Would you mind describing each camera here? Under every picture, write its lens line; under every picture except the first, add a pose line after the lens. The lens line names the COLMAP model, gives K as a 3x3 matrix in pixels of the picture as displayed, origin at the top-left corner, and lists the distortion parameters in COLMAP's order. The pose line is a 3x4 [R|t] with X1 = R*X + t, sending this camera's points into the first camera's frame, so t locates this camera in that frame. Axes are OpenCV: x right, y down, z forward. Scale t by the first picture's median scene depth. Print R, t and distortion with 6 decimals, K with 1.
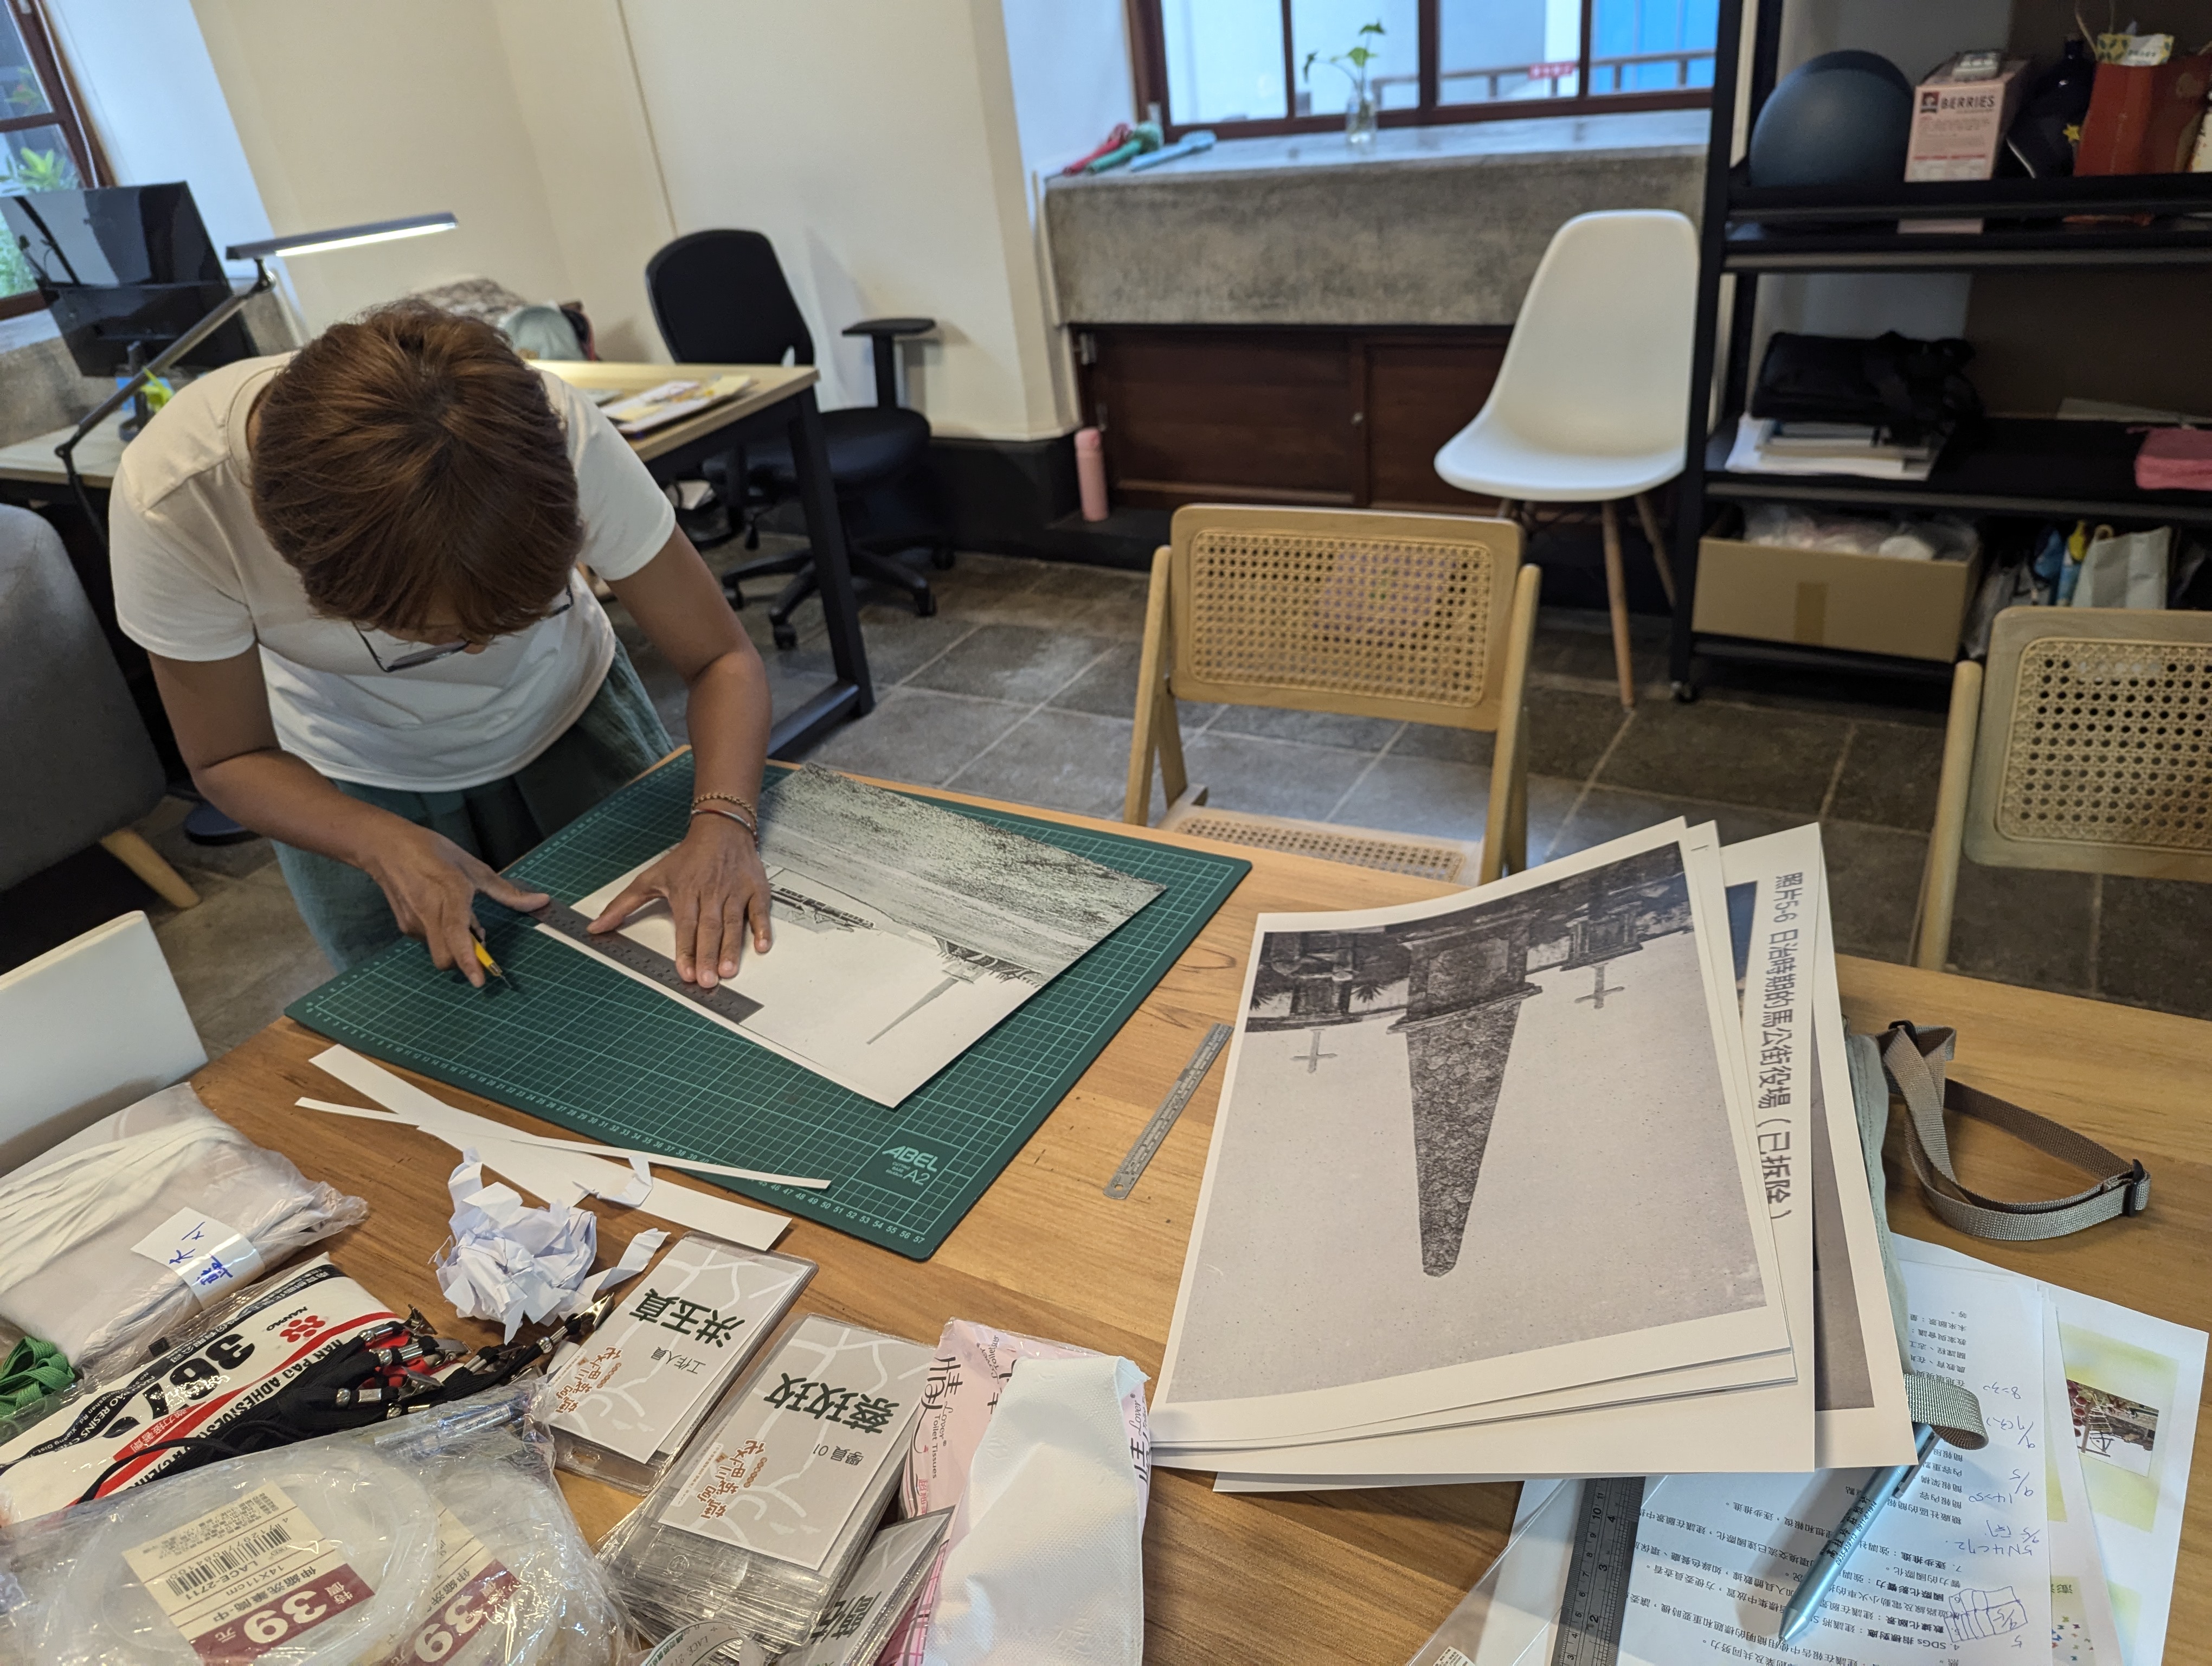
lens RADIAL K [[1568.0, 0, 1043.9], [0, 1568.0, 825.2], [0, 0, 1]] dist [-0.009476, -0.010026]
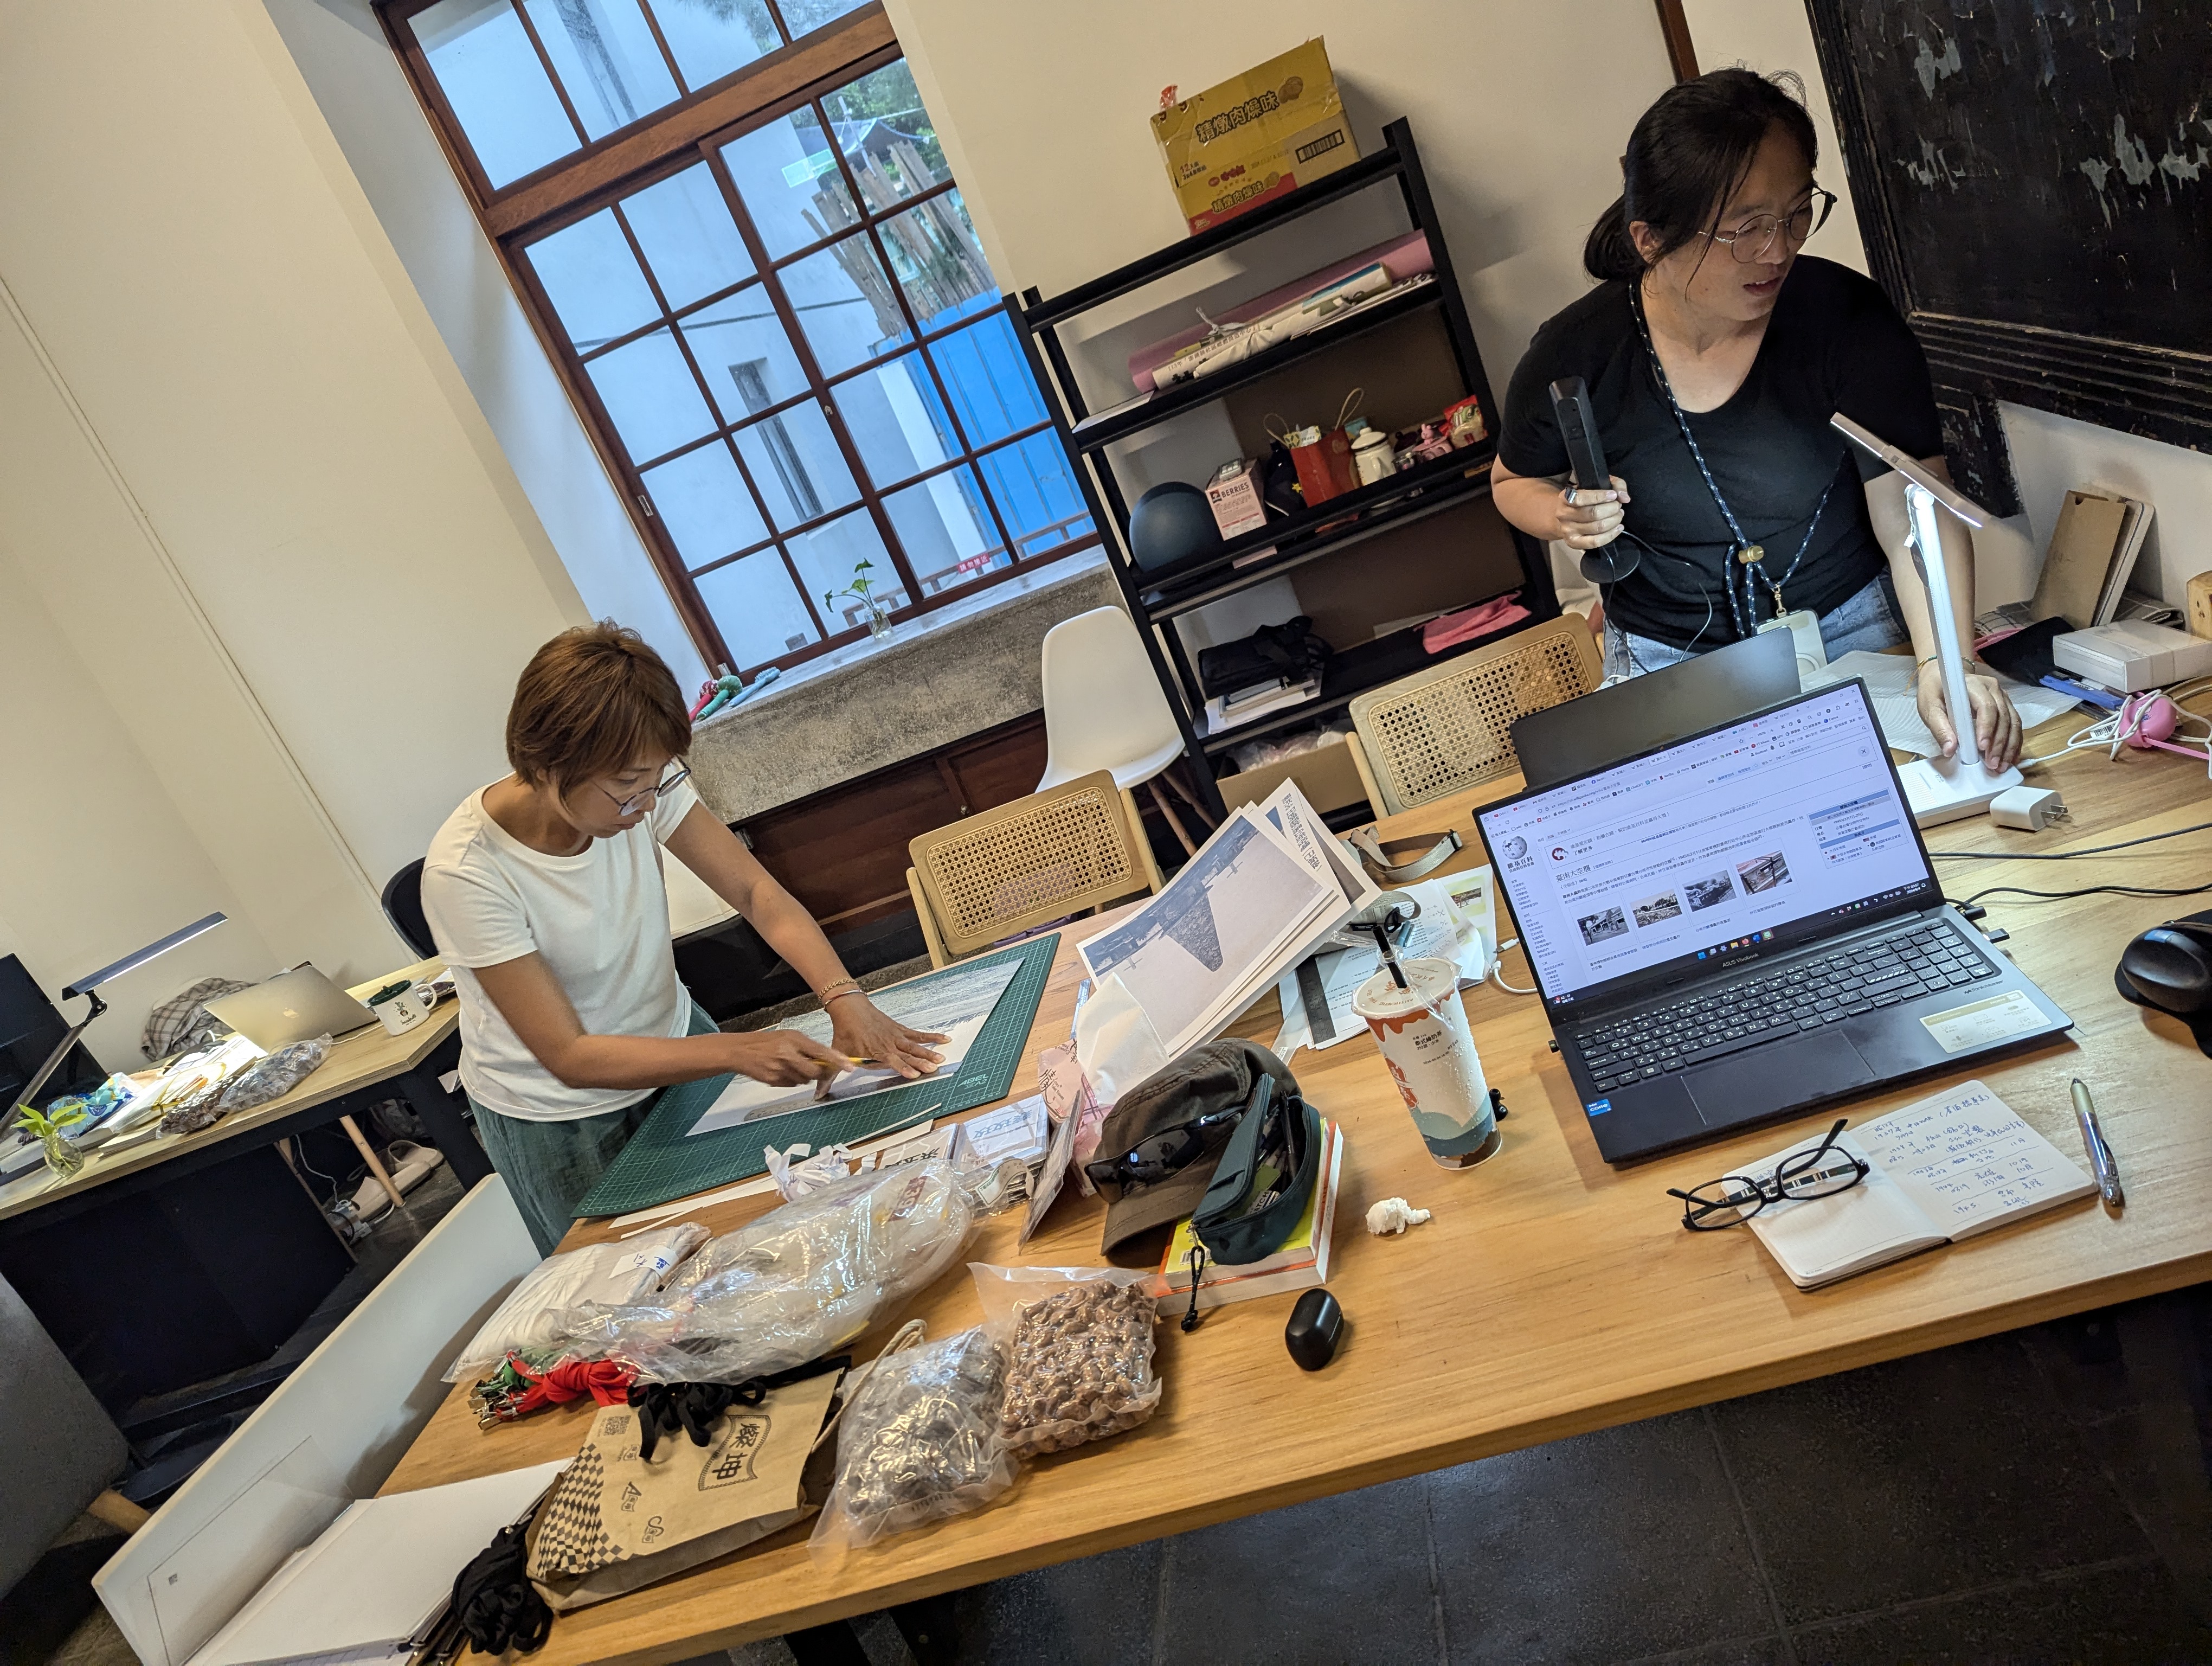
lens RADIAL K [[1572.8, 0, 1106.0], [0, 1572.8, 833.0], [0, 0, 1]] dist [0.000549, -0.101969]
pose [[0.885110, -0.341120, 0.316572, -0.166750], [0.422470, 0.874261, -0.239139, 0.176673], [-0.195192, 0.345407, 0.917929, -0.347117]]
